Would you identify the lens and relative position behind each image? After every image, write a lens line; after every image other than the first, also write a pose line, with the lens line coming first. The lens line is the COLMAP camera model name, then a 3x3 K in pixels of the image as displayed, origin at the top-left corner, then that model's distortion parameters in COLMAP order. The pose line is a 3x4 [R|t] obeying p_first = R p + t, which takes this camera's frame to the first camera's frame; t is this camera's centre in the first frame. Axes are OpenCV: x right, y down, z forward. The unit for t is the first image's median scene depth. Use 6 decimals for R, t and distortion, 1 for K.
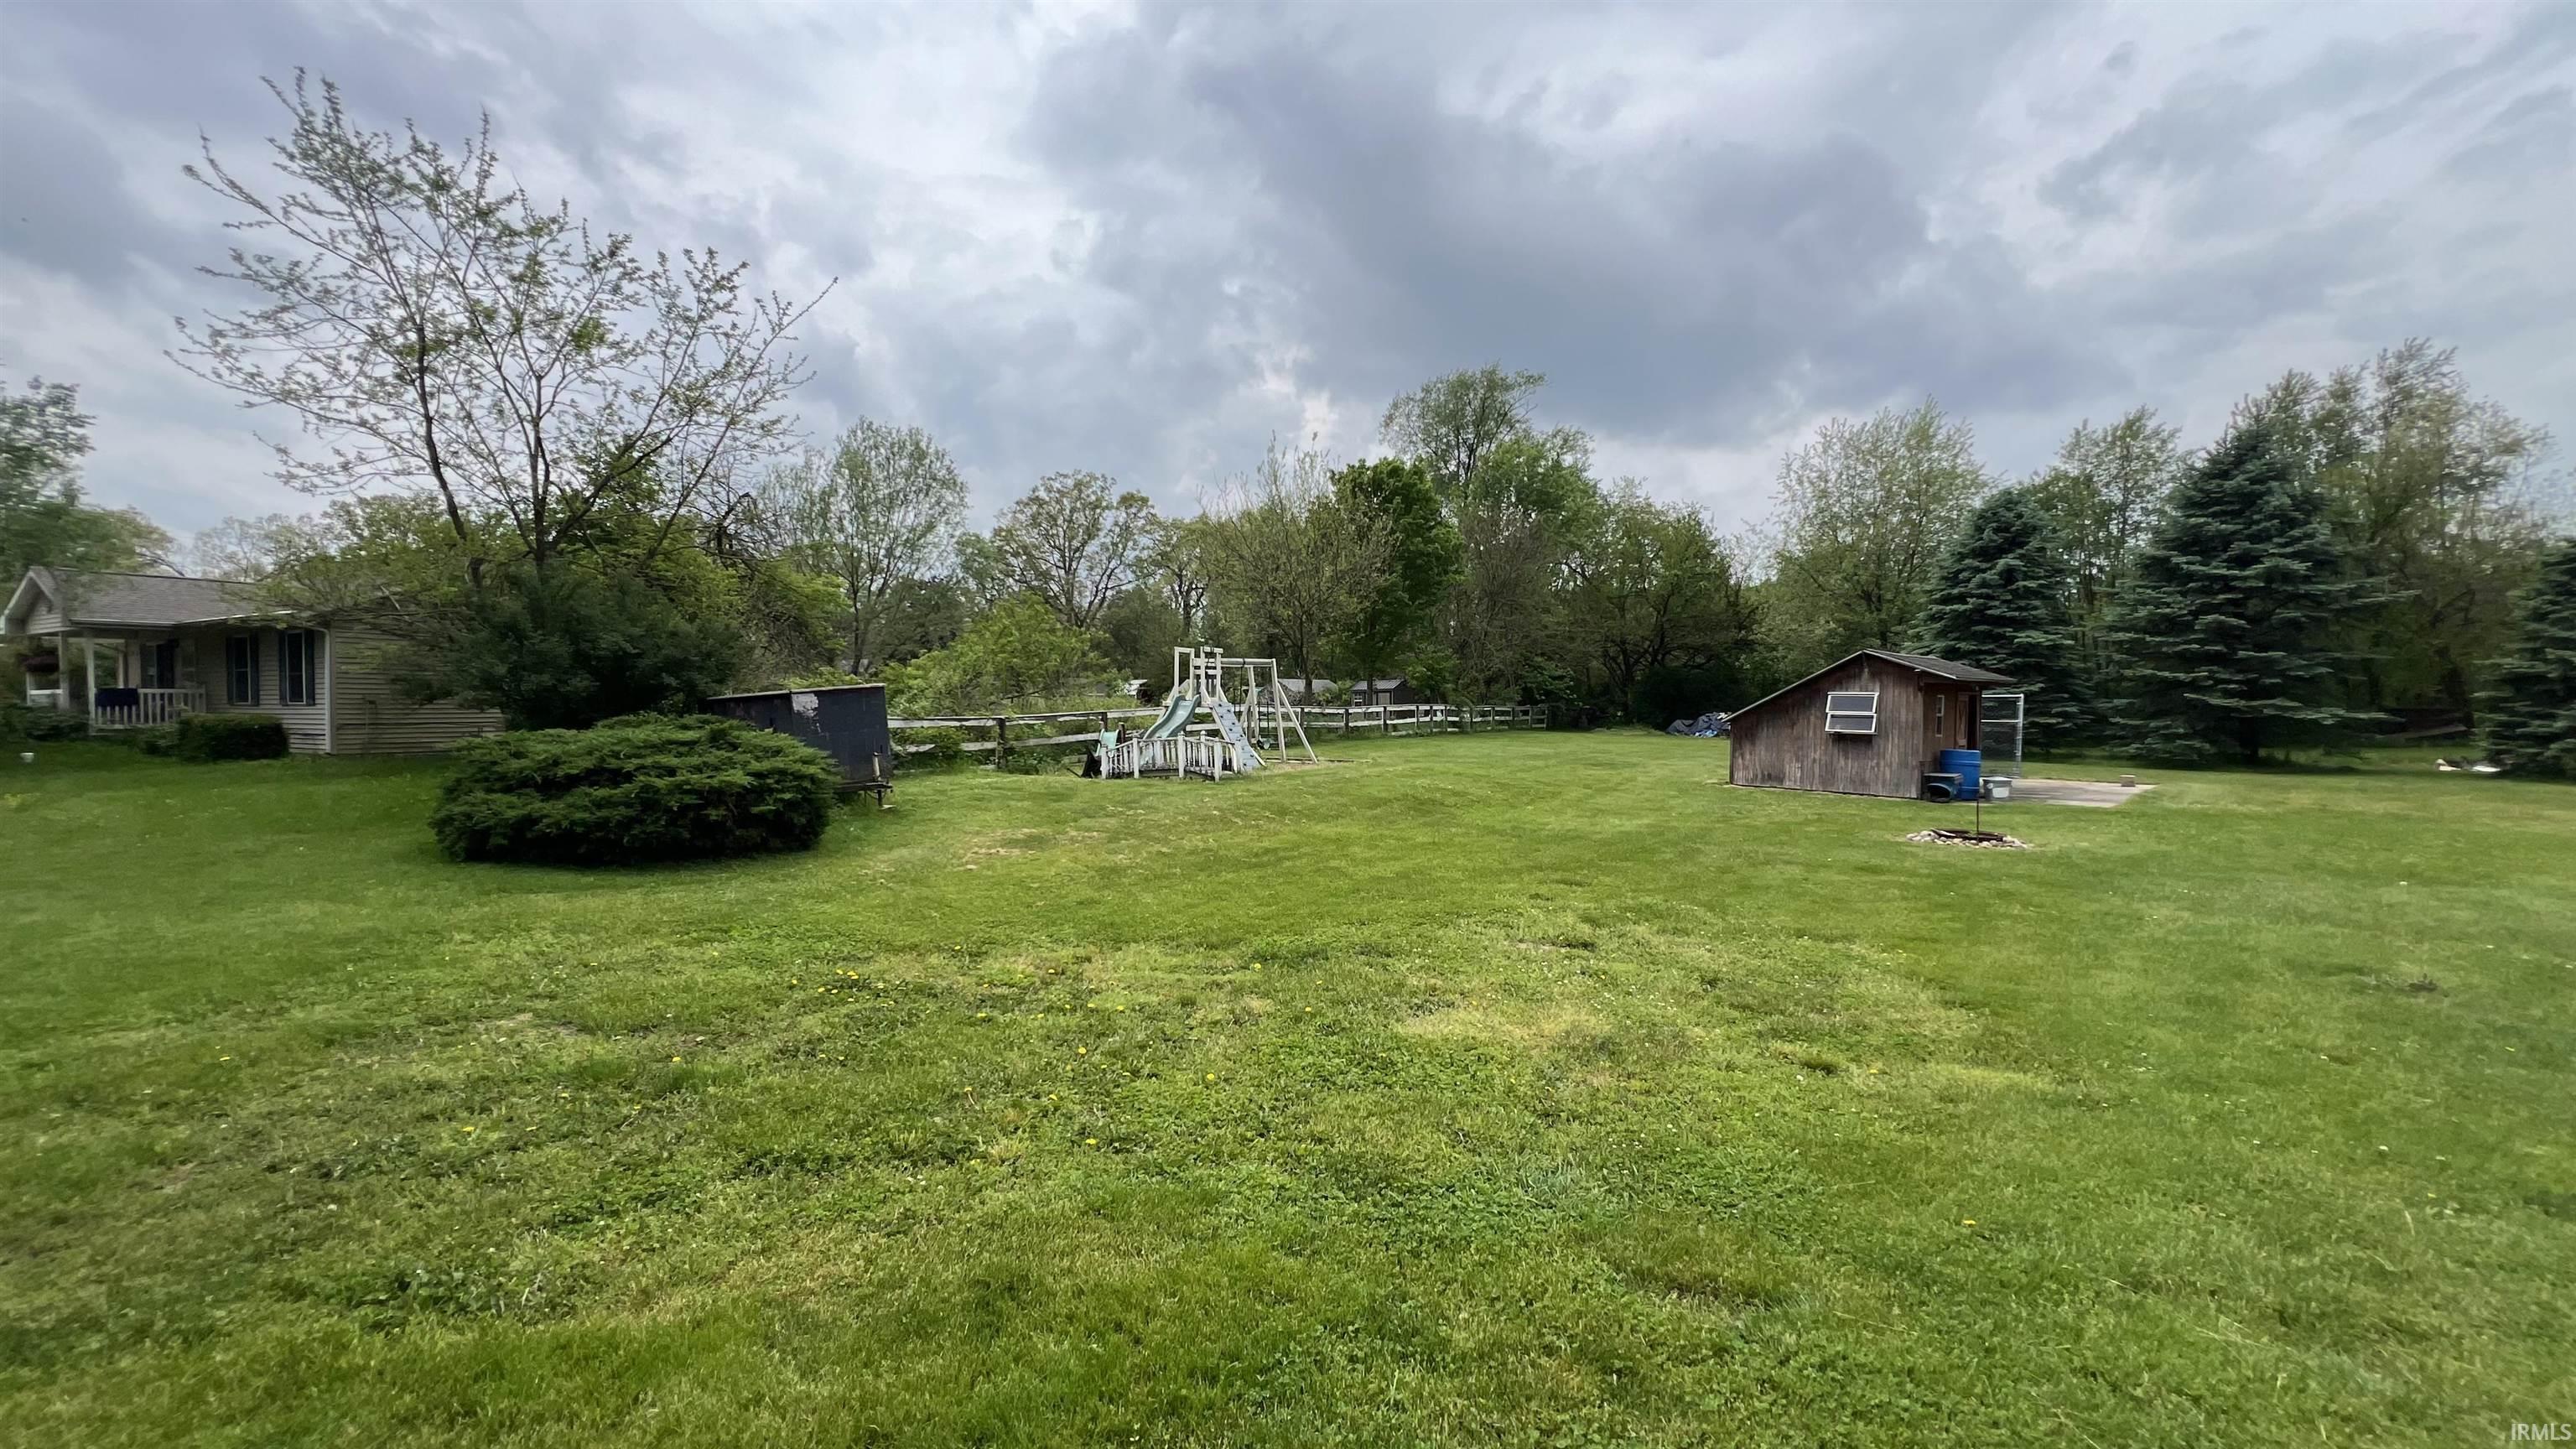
lens RADIAL K [[1030.8, 0, 1277.3], [0, 1030.8, 723.3], [0, 0, 1]] dist [0.000308, 0.000851]
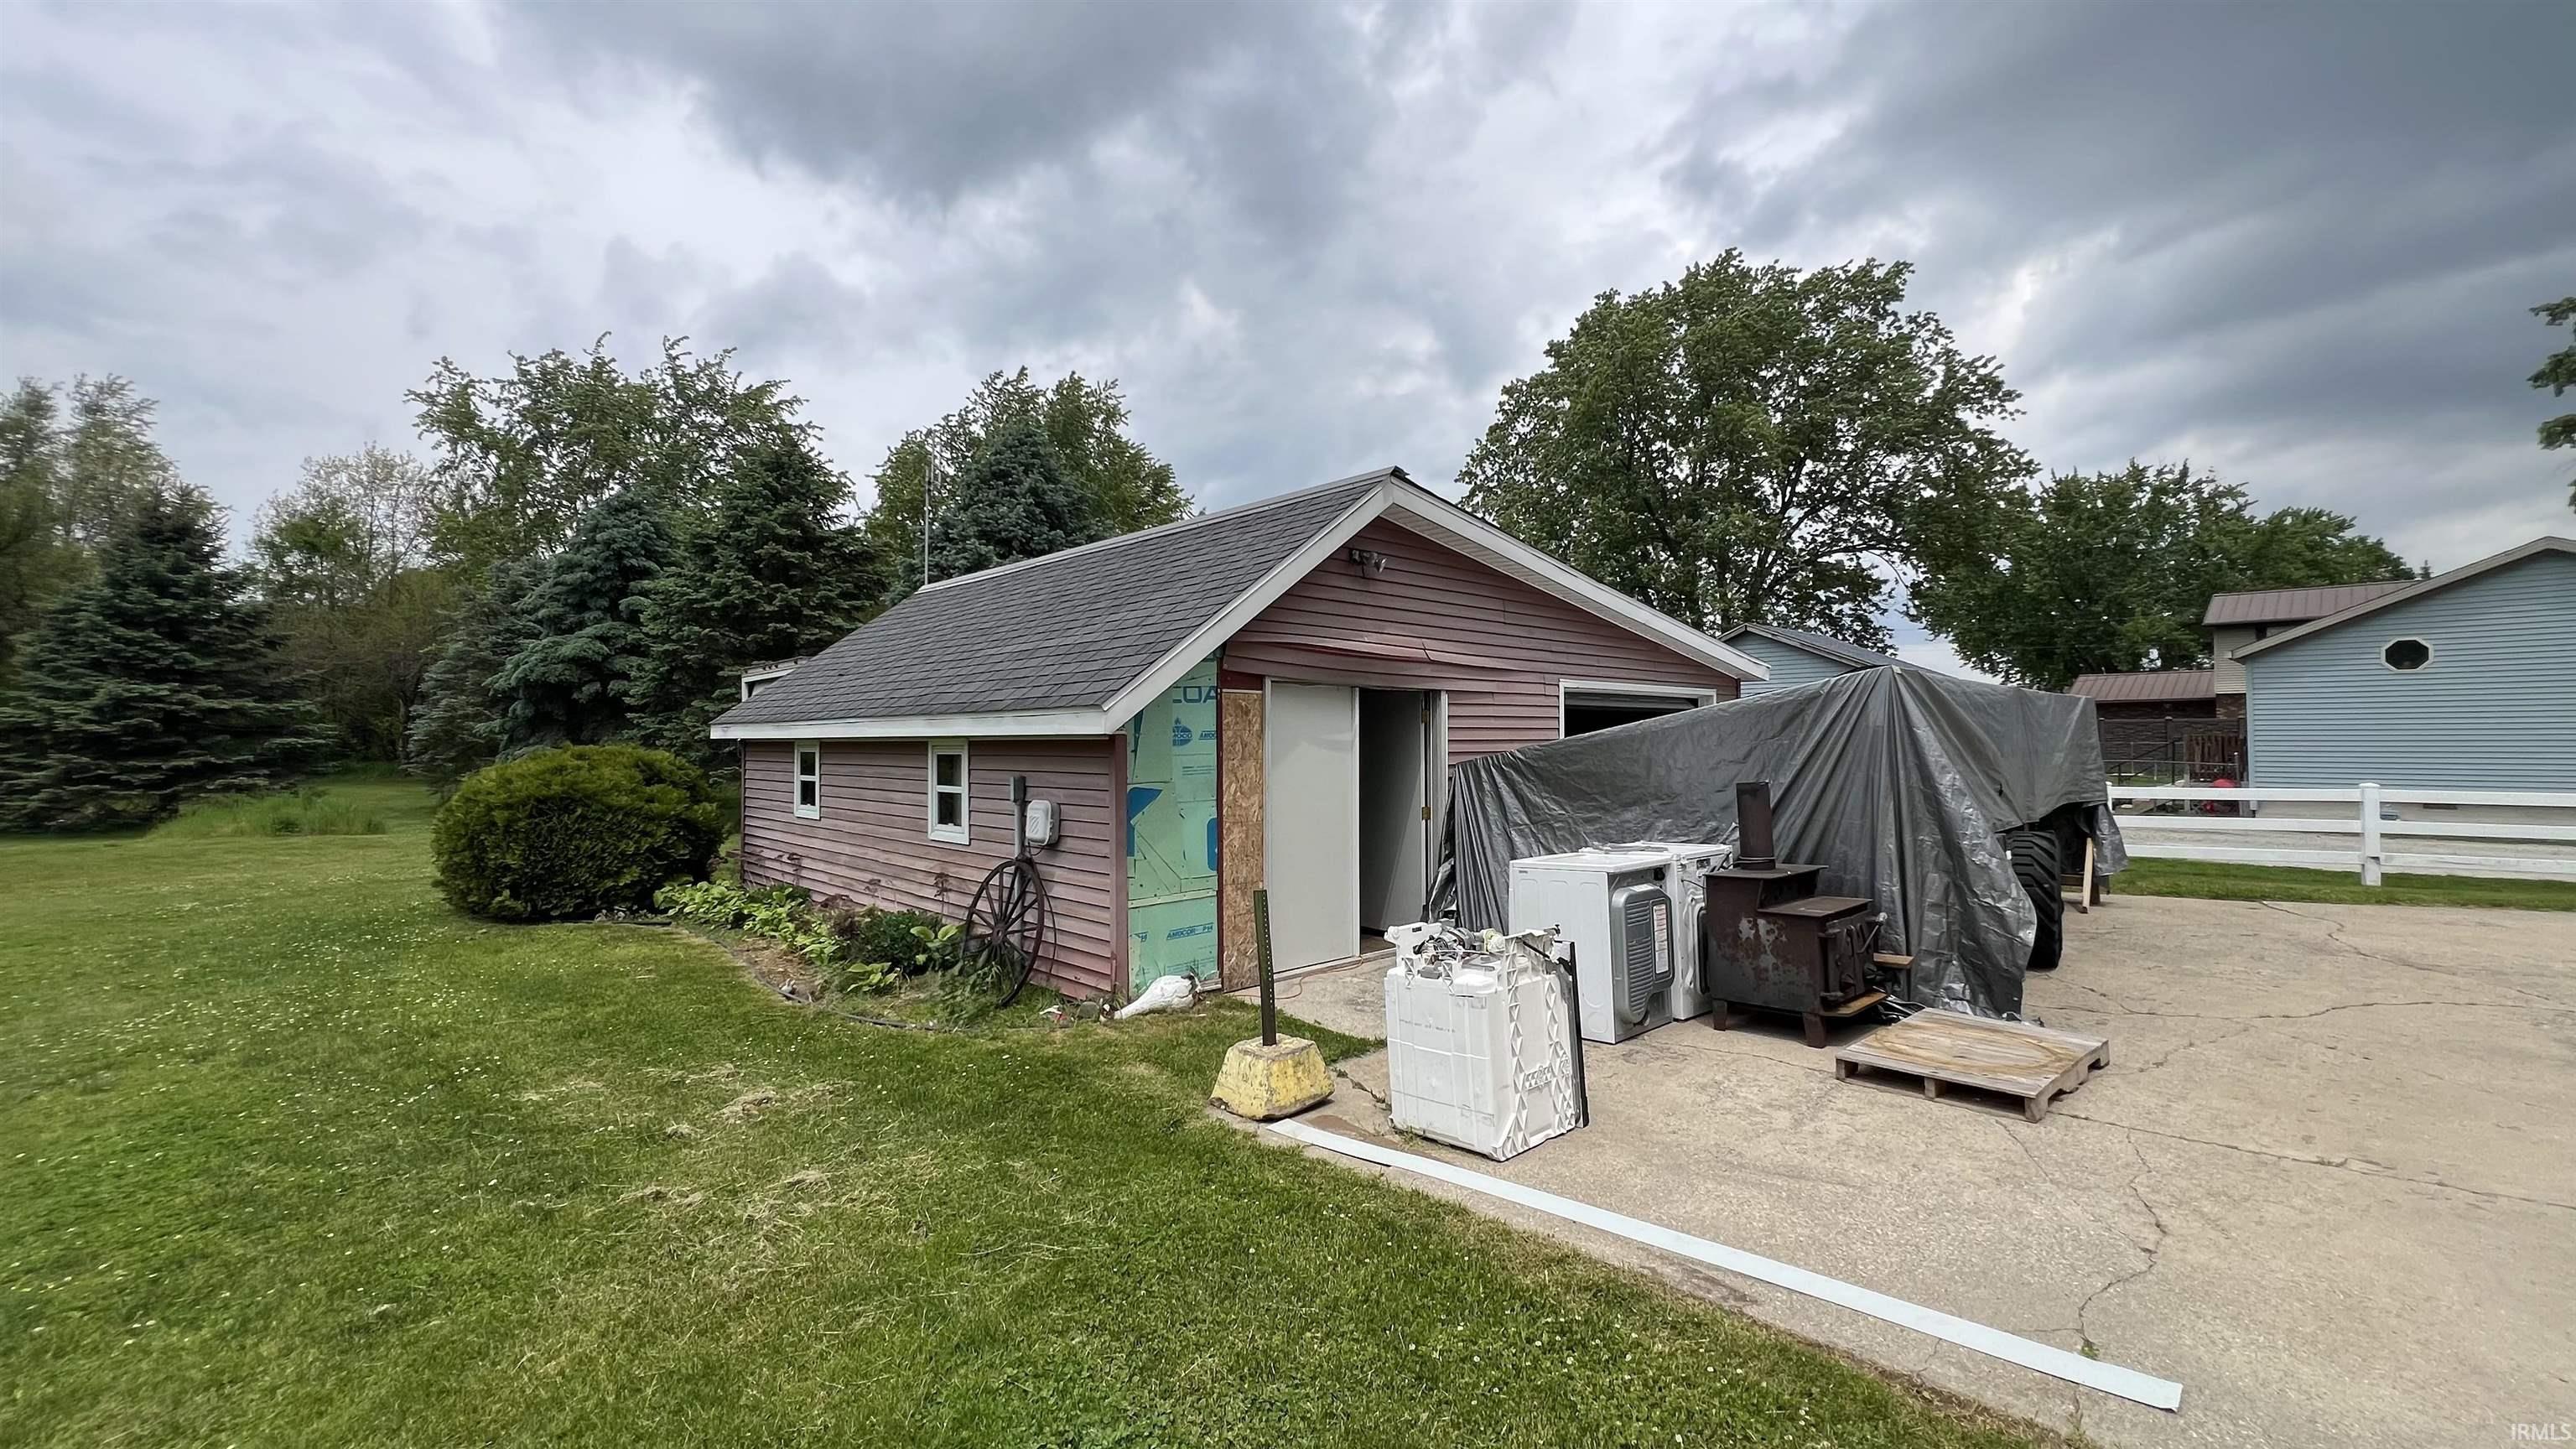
lens RADIAL K [[1030.8, 0, 1292.5], [0, 1030.8, 718.3], [0, 0, 1]] dist [0.000308, 0.000851]
pose [[-0.045419, 0.019895, 0.998770, 0.168223], [0.028717, 0.999414, -0.018602, -0.001895], [-0.998555, 0.027837, -0.045964, -0.087127]]
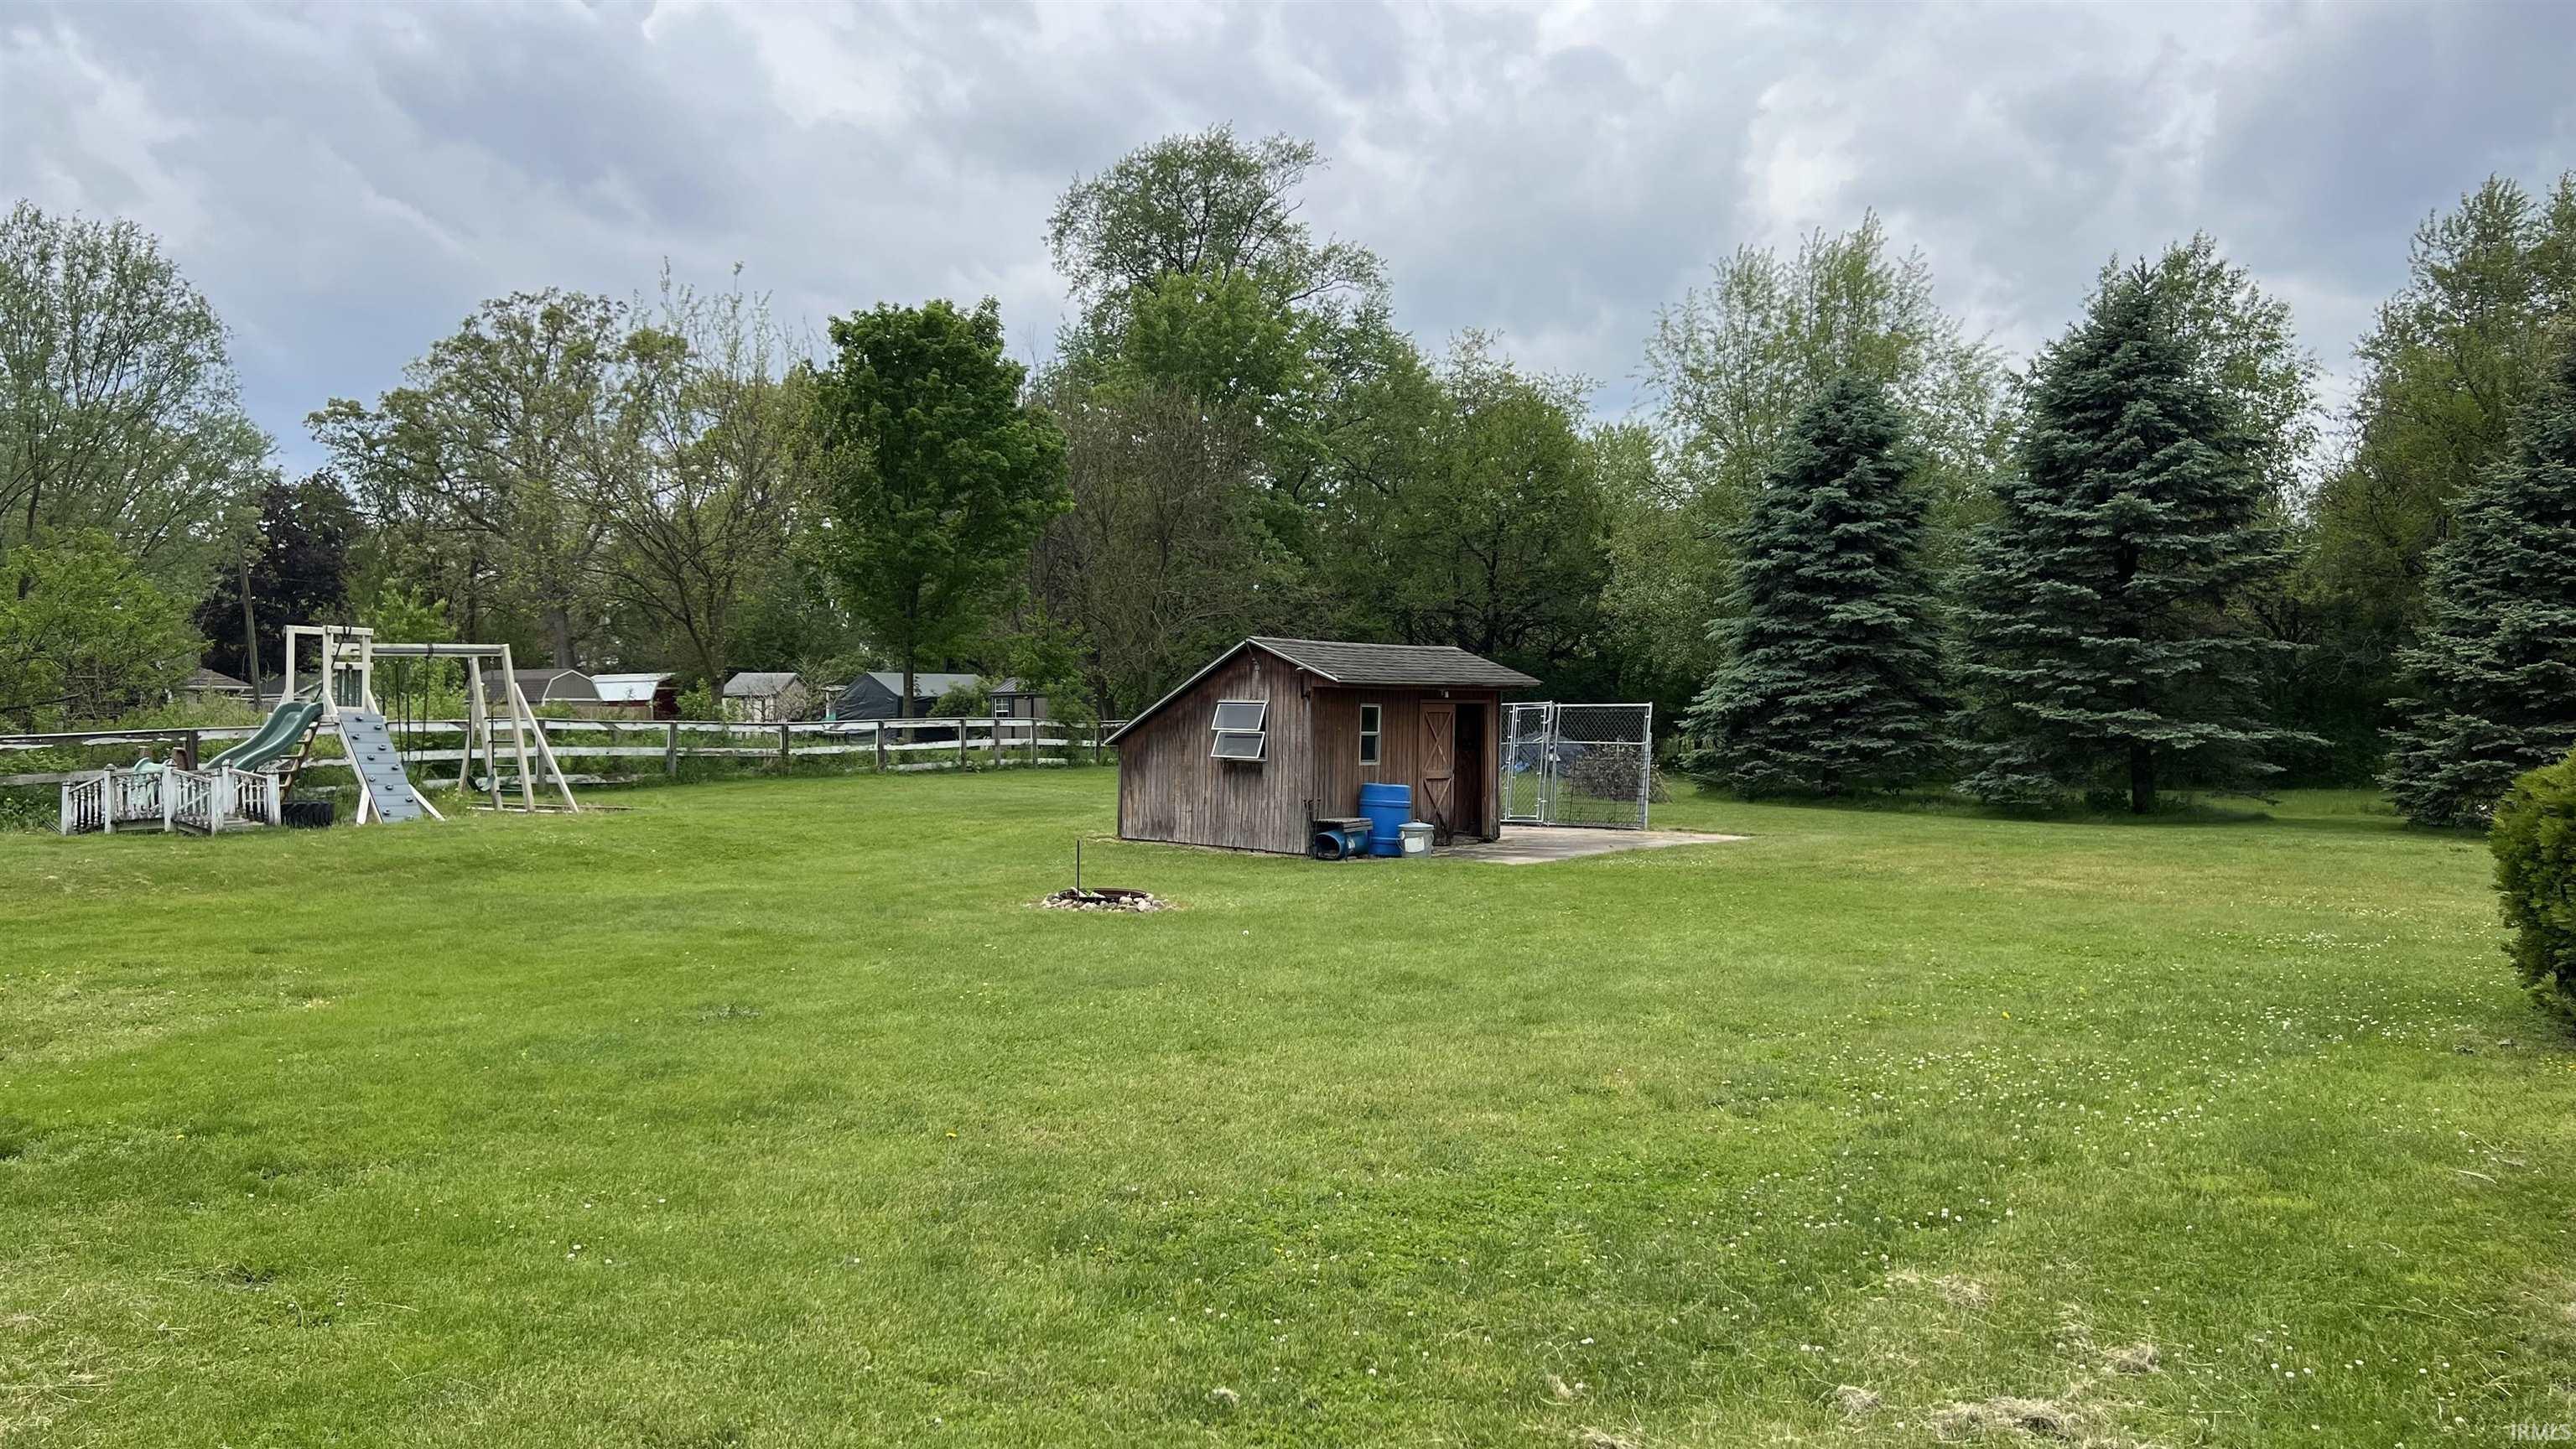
lens RADIAL K [[1930.7, 0, 1265.2], [0, 1930.7, 706.9], [0, 0, 1]] dist [0.050440, -0.048444]
pose [[0.995992, 0.000371, 0.089442, 0.264703], [0.001824, 0.999699, -0.024456, 0.003335], [-0.089424, 0.024521, 0.995692, -0.151687]]
